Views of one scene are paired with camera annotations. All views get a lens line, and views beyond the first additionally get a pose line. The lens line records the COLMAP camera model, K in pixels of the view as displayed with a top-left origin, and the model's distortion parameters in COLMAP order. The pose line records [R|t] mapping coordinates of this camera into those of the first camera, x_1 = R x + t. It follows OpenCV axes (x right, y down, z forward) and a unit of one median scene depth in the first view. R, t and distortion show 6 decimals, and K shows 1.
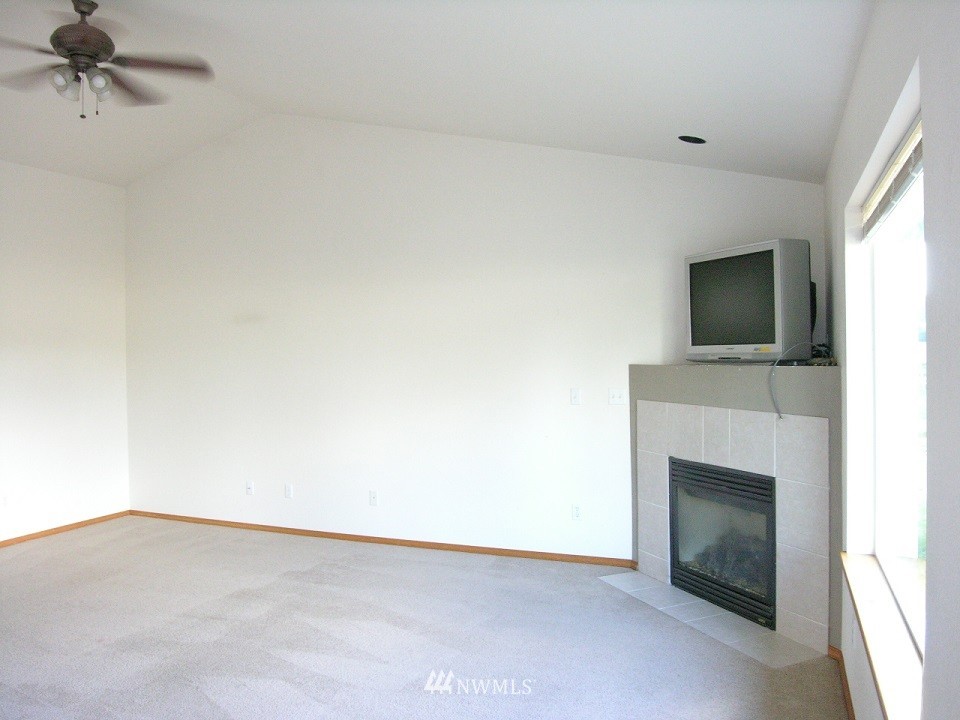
lens RADIAL K [[731.4, 0, 480.0], [0, 731.4, 360.0], [0, 0, 1]] dist [-0.060777, -0.001336]
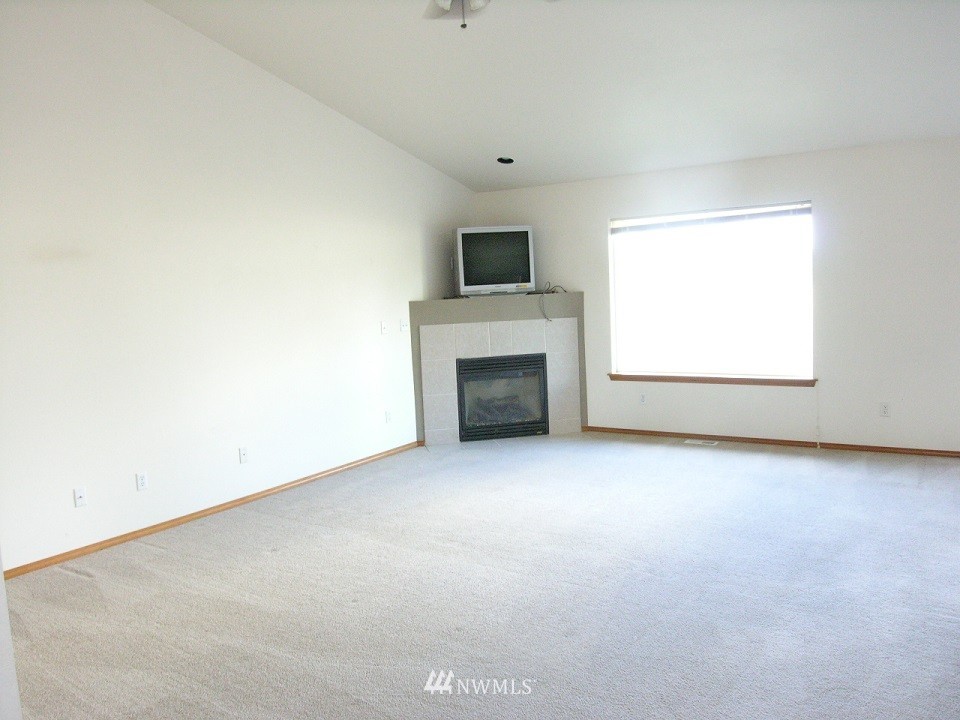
lens RADIAL K [[731.4, 0, 480.0], [0, 731.4, 360.0], [0, 0, 1]] dist [-0.060777, -0.001336]
pose [[0.194323, -0.091472, 0.976663, -1.320440], [0.053722, 0.995141, 0.082514, 0.011742], [-0.979465, 0.036434, 0.198293, 0.695385]]
